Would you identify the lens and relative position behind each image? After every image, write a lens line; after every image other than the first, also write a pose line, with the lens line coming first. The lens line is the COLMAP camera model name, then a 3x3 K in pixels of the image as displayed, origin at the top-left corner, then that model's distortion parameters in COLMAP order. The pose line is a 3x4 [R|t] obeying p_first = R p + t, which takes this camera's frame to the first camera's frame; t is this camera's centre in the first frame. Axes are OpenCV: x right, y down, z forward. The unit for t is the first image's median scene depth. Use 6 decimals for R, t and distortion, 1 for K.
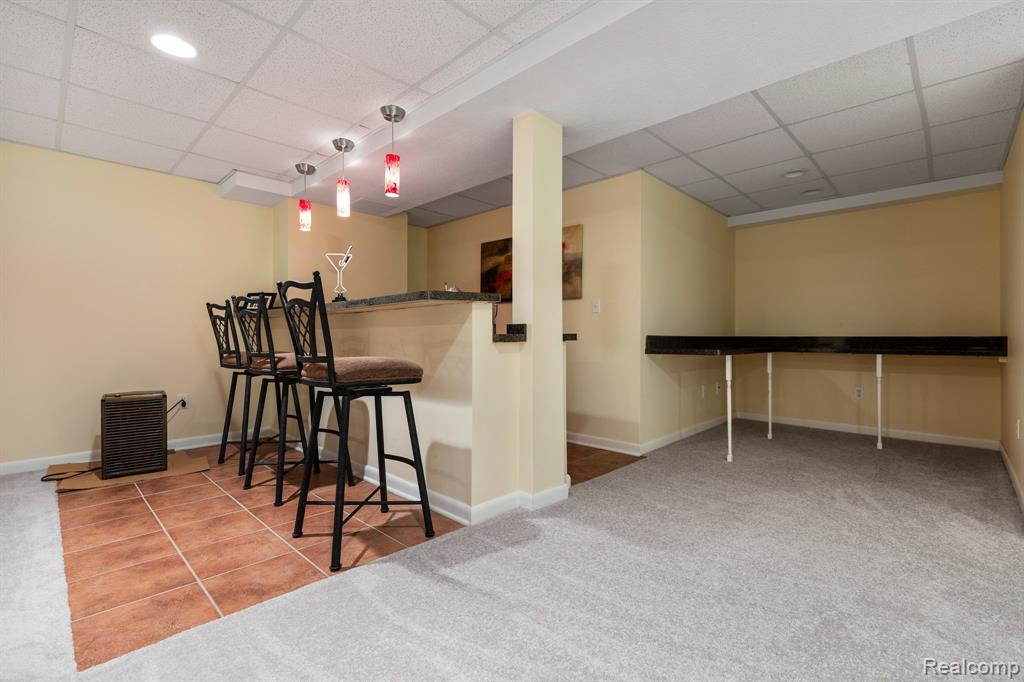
lens RADIAL K [[456.7, 0, 520.4], [0, 456.7, 336.8], [0, 0, 1]] dist [0.003379, -0.000160]
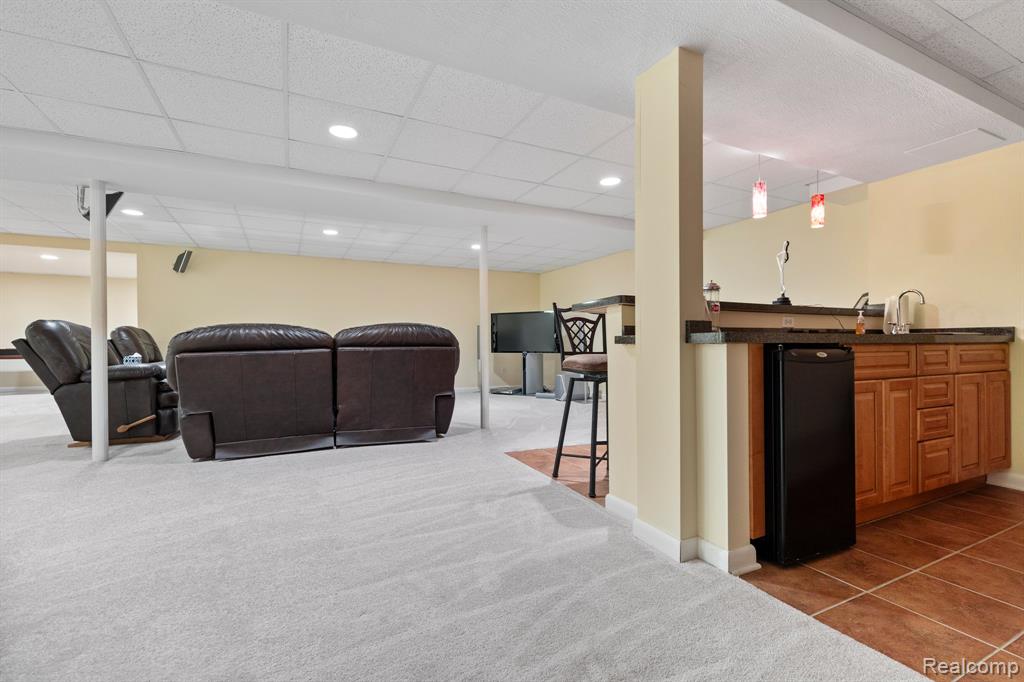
lens RADIAL K [[466.7, 0, 533.2], [0, 466.7, 340.1], [0, 0, 1]] dist [0.002194, -0.000020]
pose [[-0.325739, -0.003425, -0.945453, 0.749771], [0.002389, 0.999987, -0.004445, 0.005354], [0.945457, -0.003706, -0.325727, 0.883596]]
